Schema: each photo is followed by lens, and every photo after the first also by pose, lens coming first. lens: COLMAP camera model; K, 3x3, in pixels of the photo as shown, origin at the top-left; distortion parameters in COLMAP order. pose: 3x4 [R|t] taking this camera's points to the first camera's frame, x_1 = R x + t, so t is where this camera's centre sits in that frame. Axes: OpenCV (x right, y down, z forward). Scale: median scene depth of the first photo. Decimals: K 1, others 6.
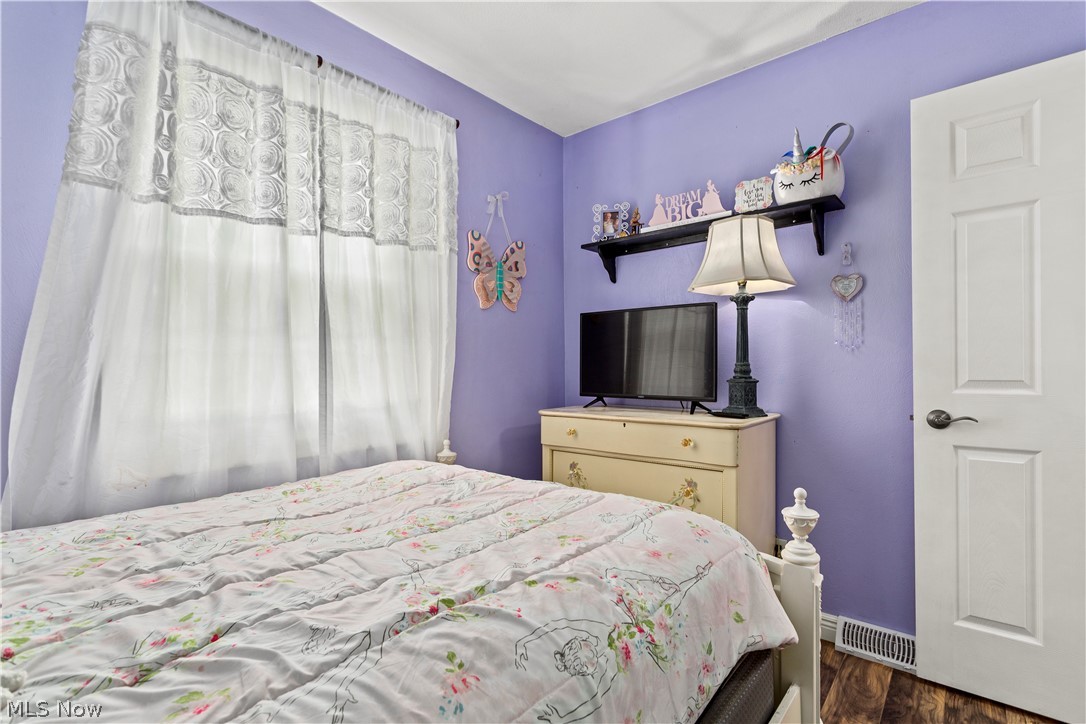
lens RADIAL K [[516.6, 0, 545.0], [0, 516.6, 369.1], [0, 0, 1]] dist [0.000775, 0.000677]
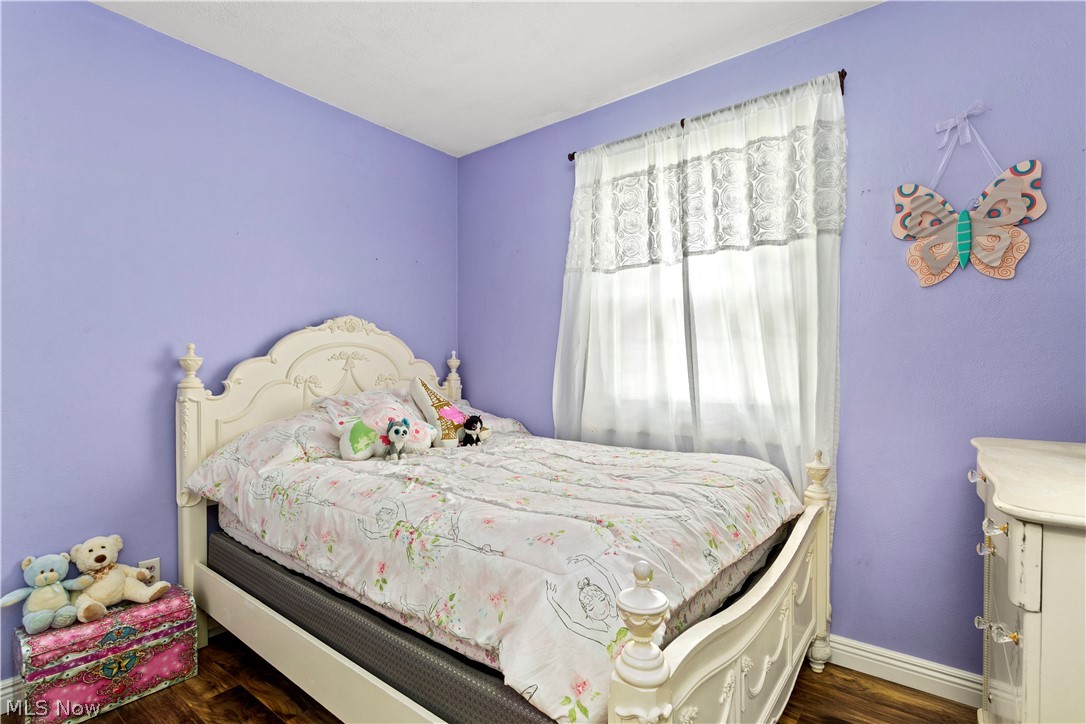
lens RADIAL K [[516.6, 0, 545.0], [0, 516.6, 369.1], [0, 0, 1]] dist [0.000775, 0.000677]
pose [[0.034841, 0.018448, -0.999223, 0.819430], [-0.003774, 0.999825, 0.018328, -0.016774], [0.999386, 0.003133, 0.034904, 0.617901]]
